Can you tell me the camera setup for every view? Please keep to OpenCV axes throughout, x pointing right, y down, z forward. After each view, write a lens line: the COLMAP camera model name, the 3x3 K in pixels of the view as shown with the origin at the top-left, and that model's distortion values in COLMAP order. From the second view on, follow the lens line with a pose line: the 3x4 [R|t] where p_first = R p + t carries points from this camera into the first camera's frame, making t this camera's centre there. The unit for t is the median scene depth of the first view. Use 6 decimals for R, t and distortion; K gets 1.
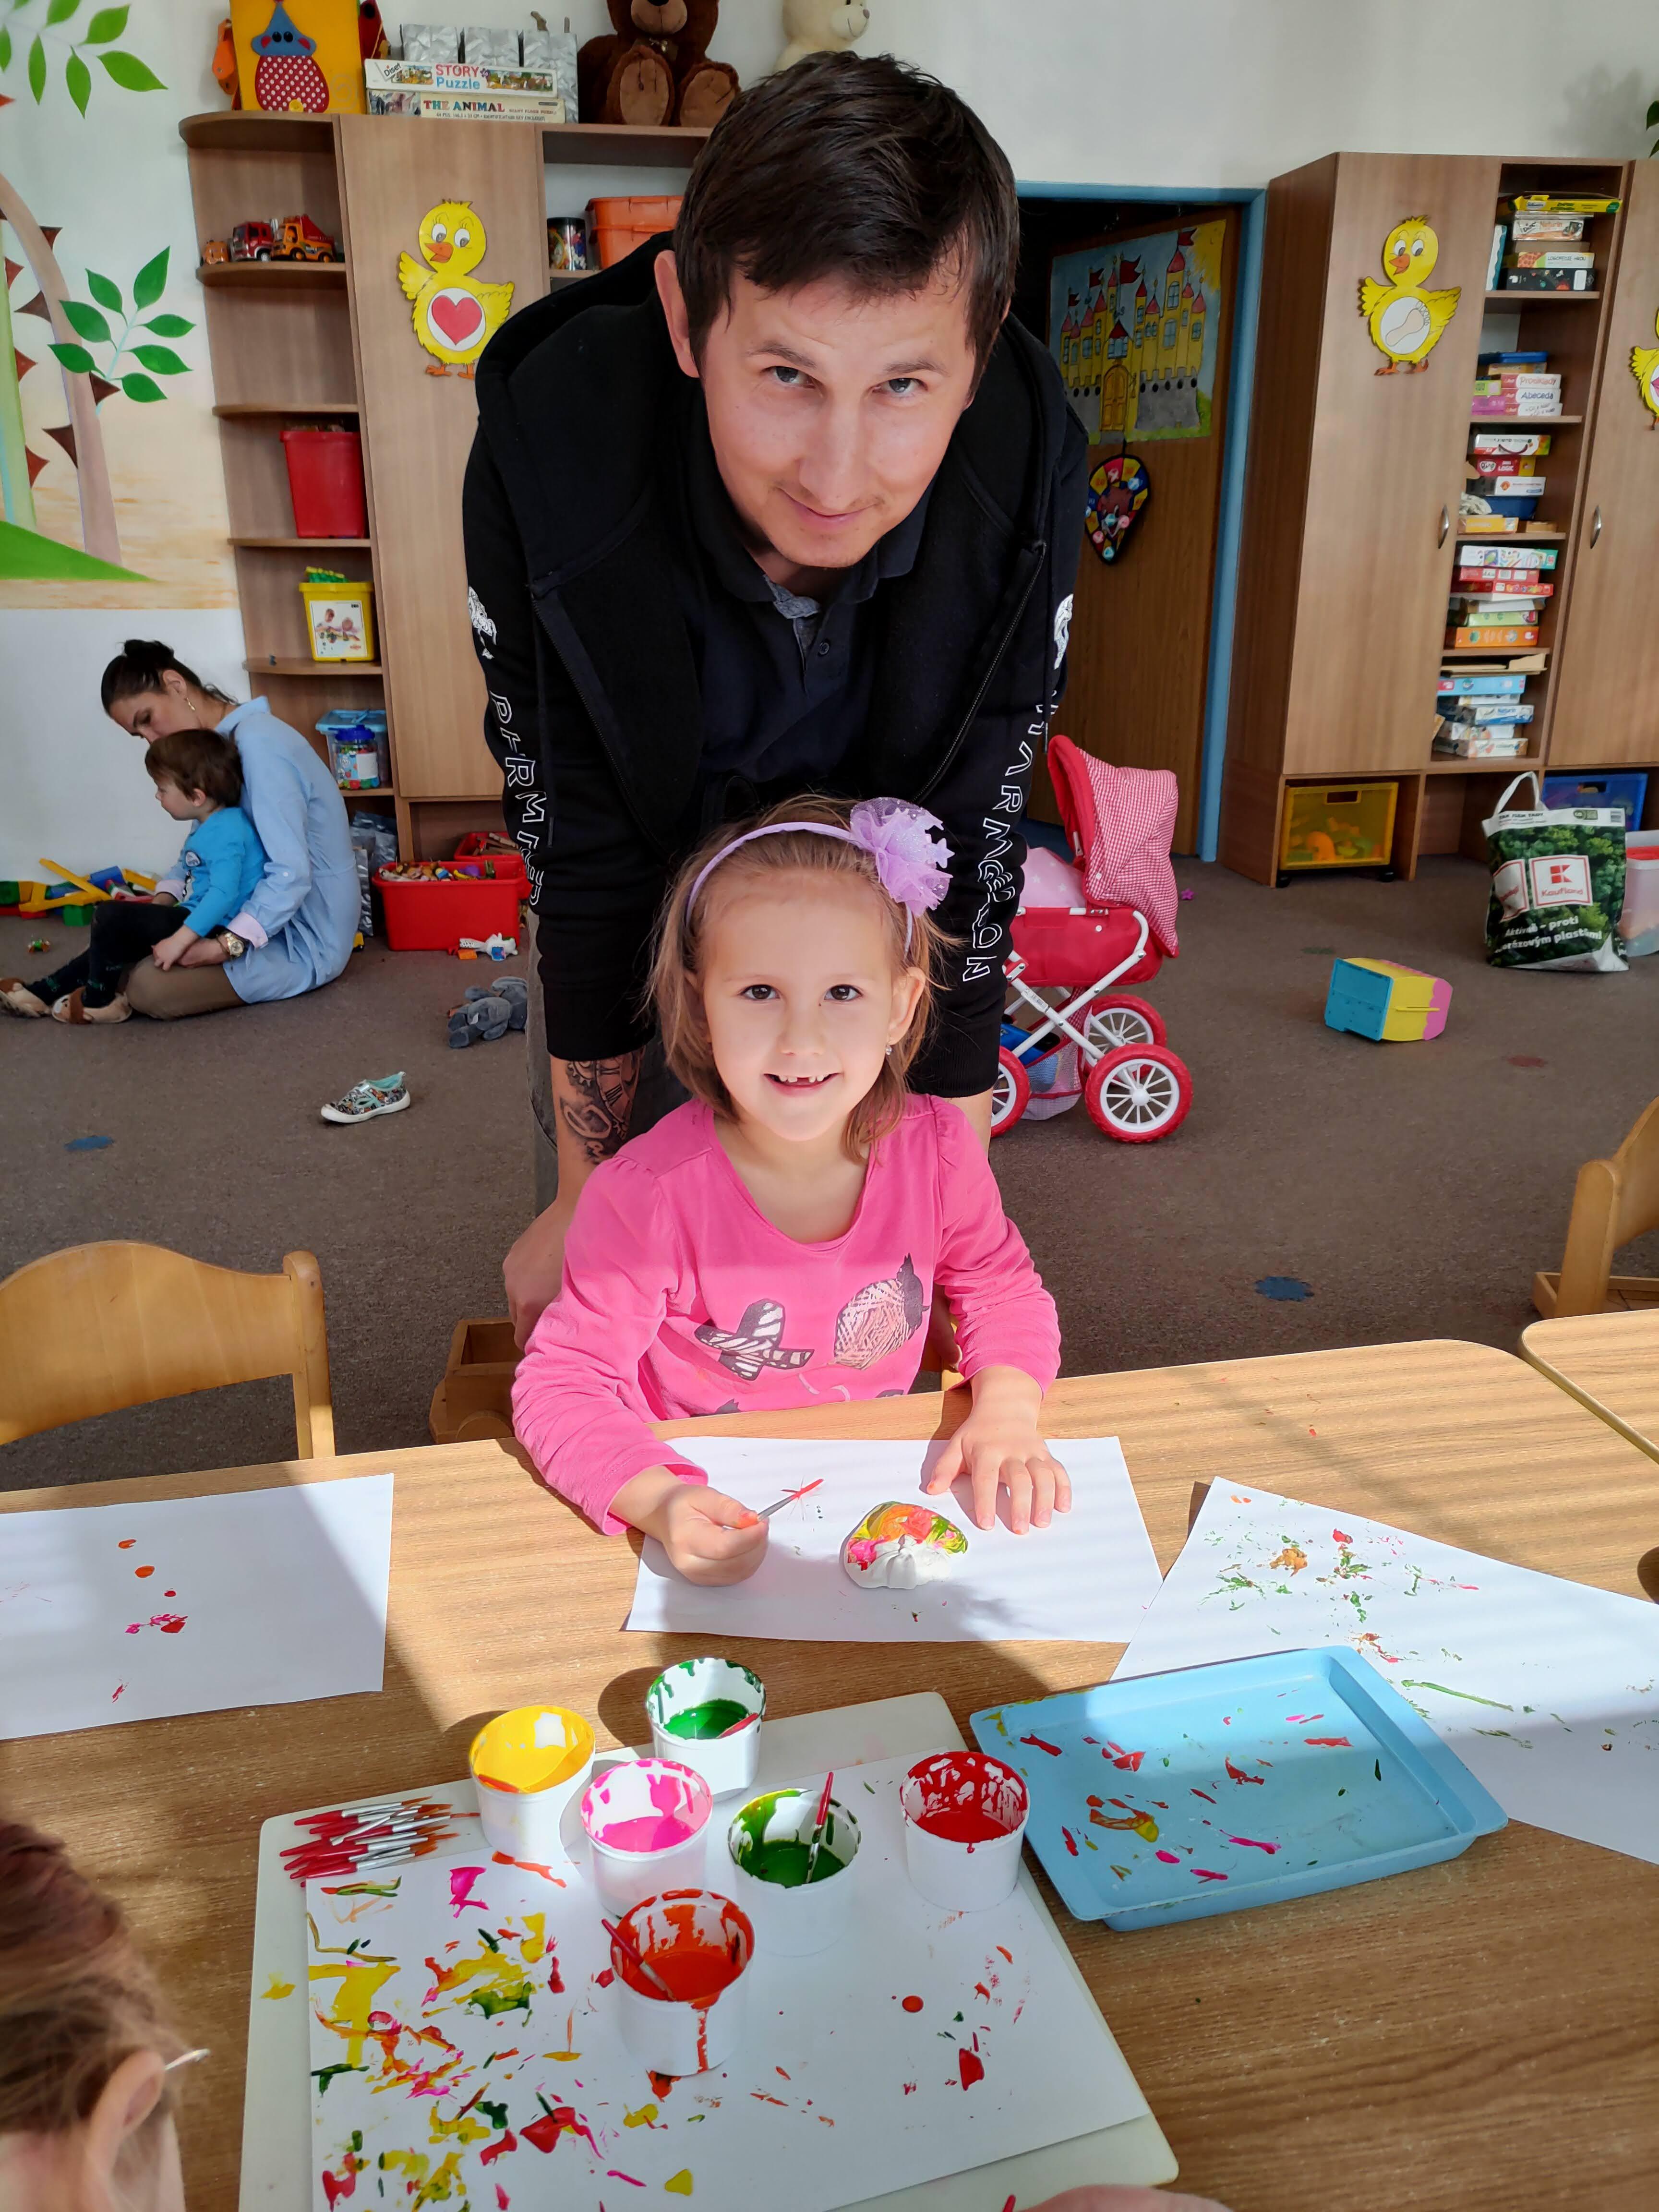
lens RADIAL K [[1718.8, 0, 829.5], [0, 1718.8, 1106.0], [0, 0, 1]] dist [0.044105, -0.025282]
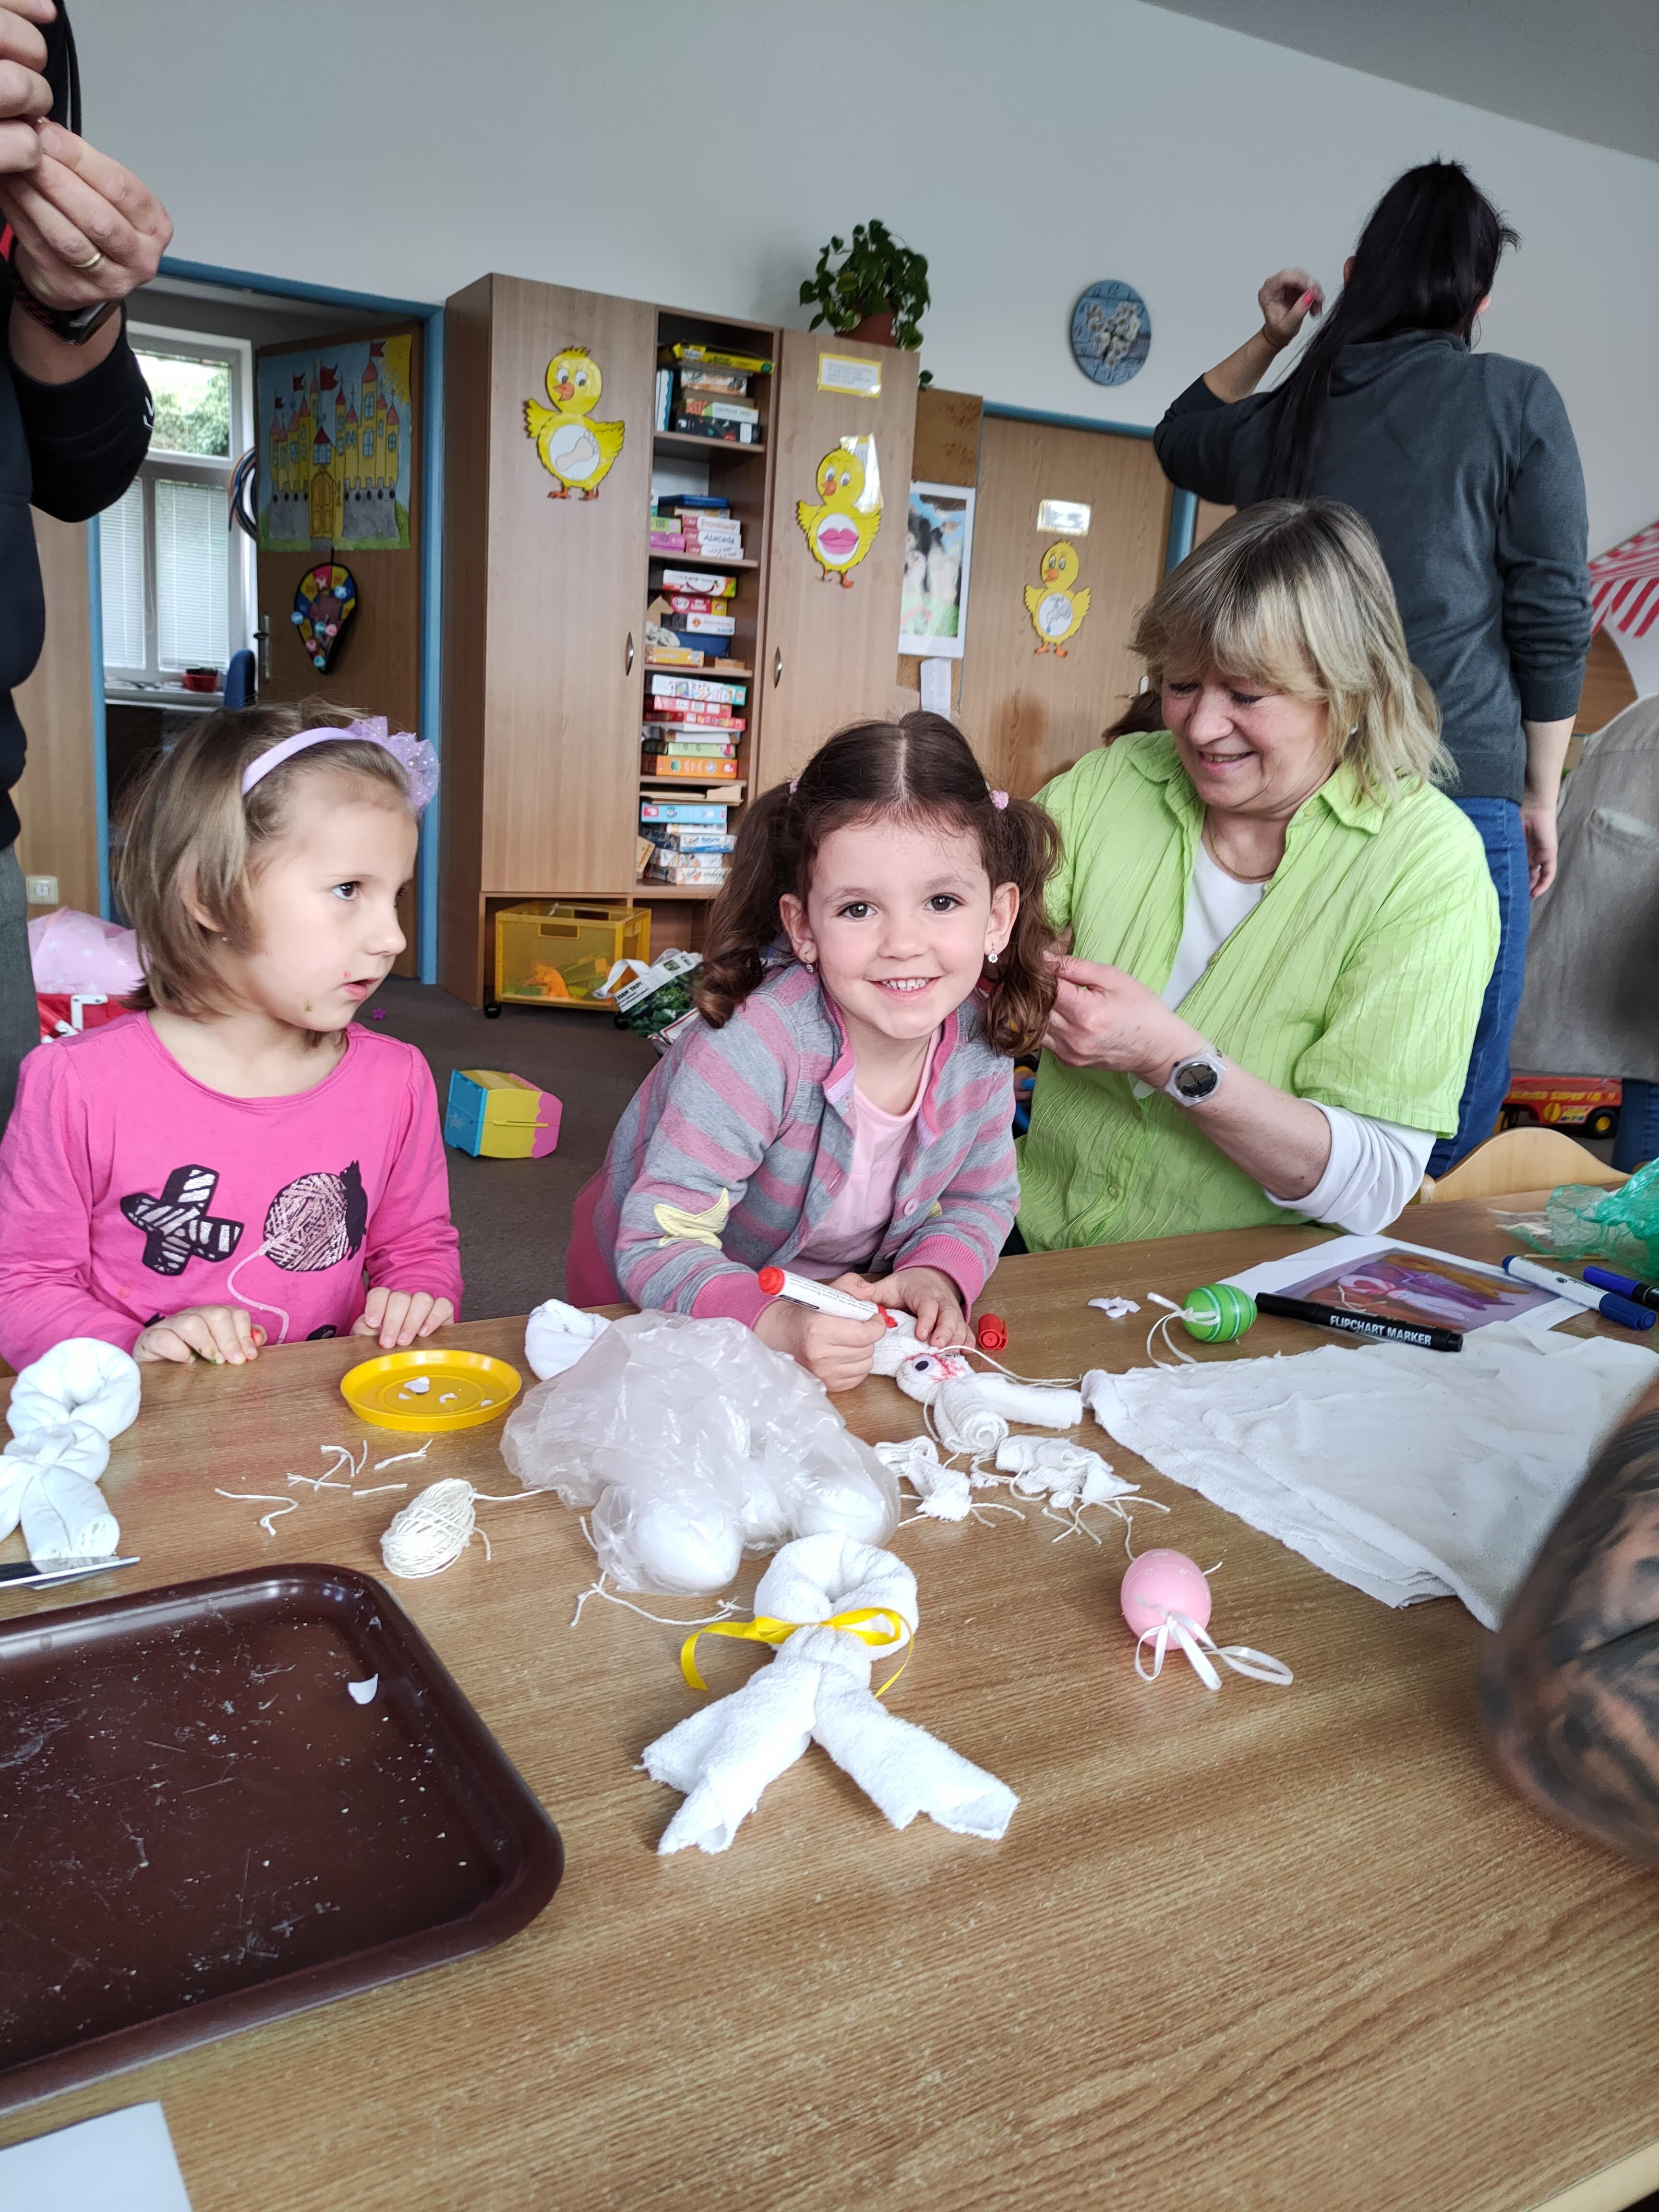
lens RADIAL K [[1725.8, 0, 829.5], [0, 1725.8, 1106.0], [0, 0, 1]] dist [0.057187, -0.118665]
pose [[0.942078, -0.014724, 0.335070, 0.117574], [0.043053, 0.996080, -0.077277, 0.008509], [-0.332618, 0.087227, 0.939019, 0.041714]]
